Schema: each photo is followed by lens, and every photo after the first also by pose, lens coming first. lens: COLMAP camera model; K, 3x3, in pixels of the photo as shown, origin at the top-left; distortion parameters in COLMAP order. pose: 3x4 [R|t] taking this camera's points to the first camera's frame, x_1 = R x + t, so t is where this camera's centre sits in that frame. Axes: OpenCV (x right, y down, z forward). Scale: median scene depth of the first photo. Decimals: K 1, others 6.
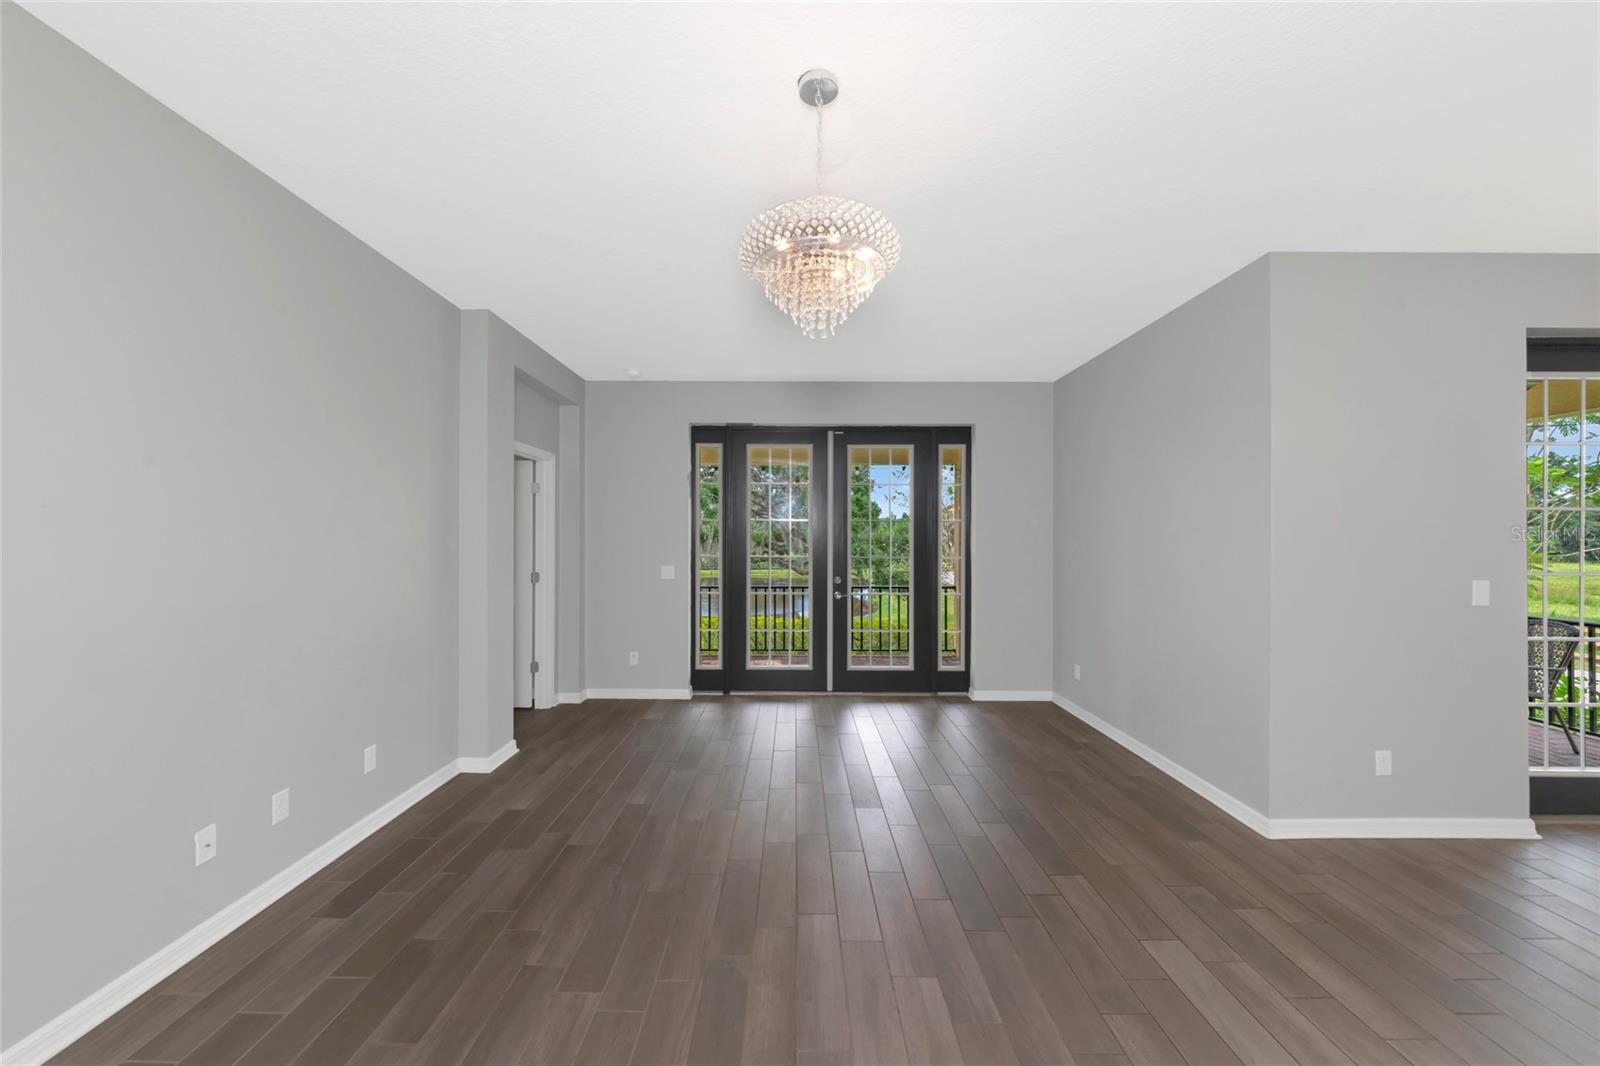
lens RADIAL K [[592.5, 0, 804.8], [0, 592.5, 537.2], [0, 0, 1]] dist [-0.011741, -0.000393]
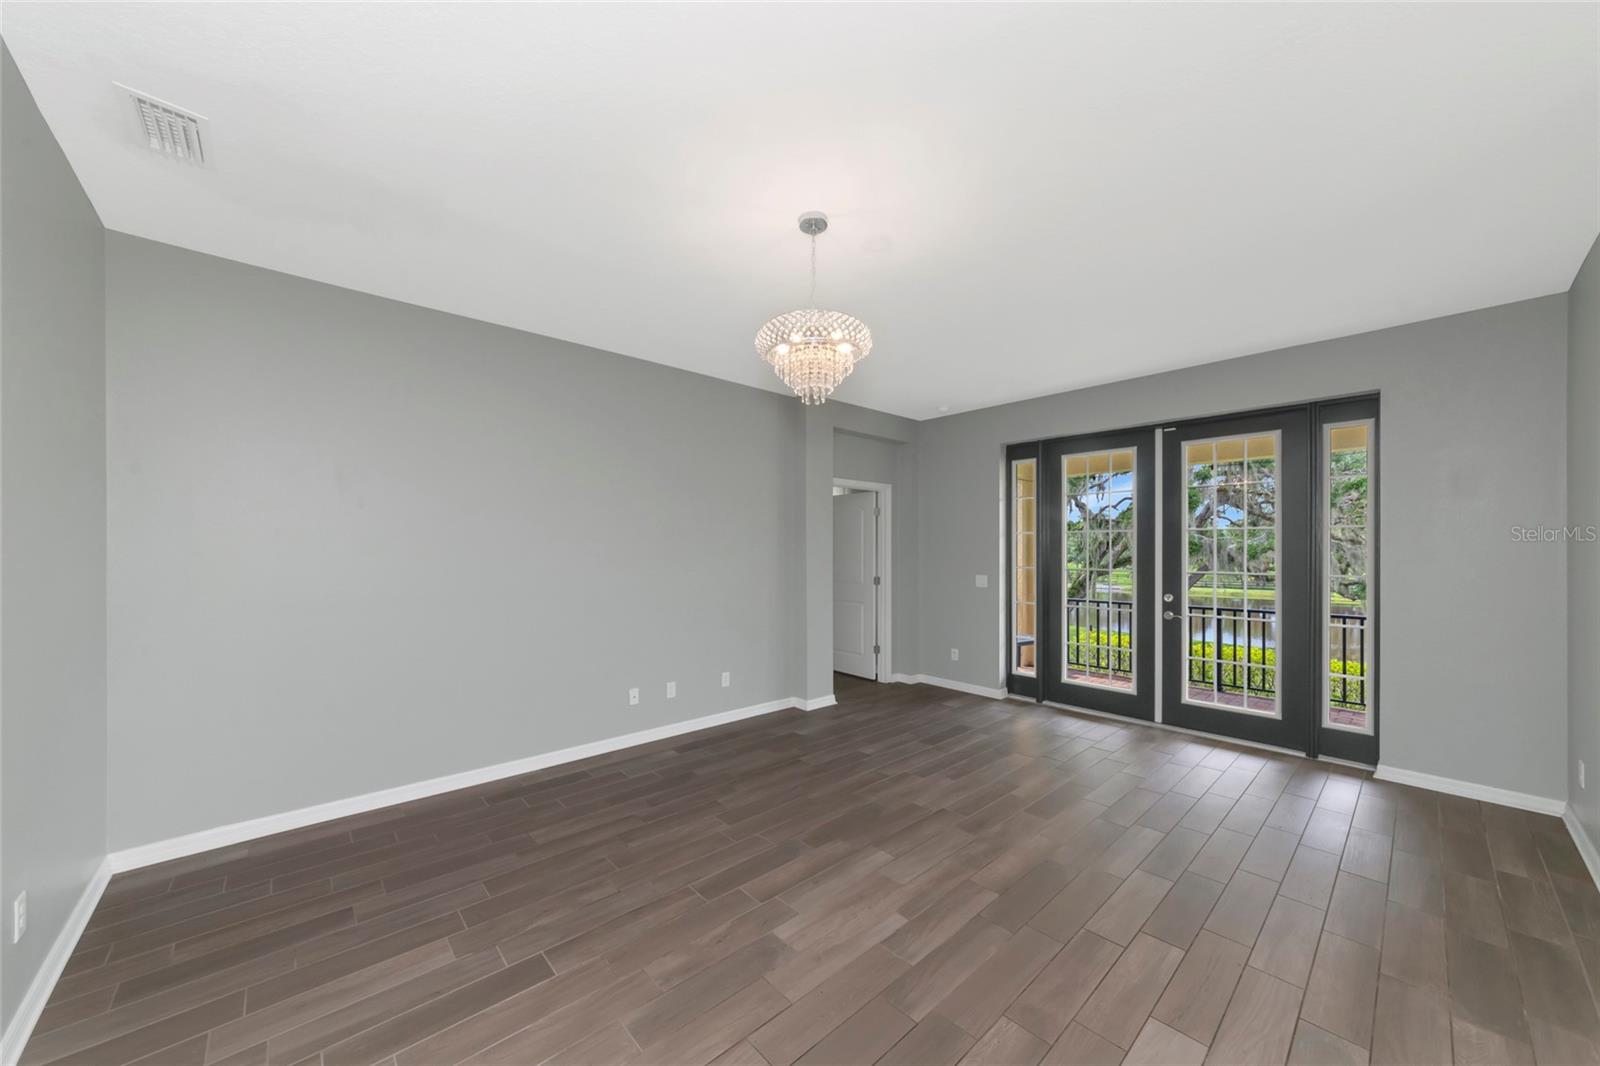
lens RADIAL K [[575.1, 0, 799.5], [0, 575.1, 544.2], [0, 0, 1]] dist [-0.000714, -0.000043]
pose [[0.667281, -0.009941, -0.744740, 0.331913], [0.000822, 0.999920, -0.012610, 0.003925], [0.744806, 0.007803, 0.667236, 0.023255]]
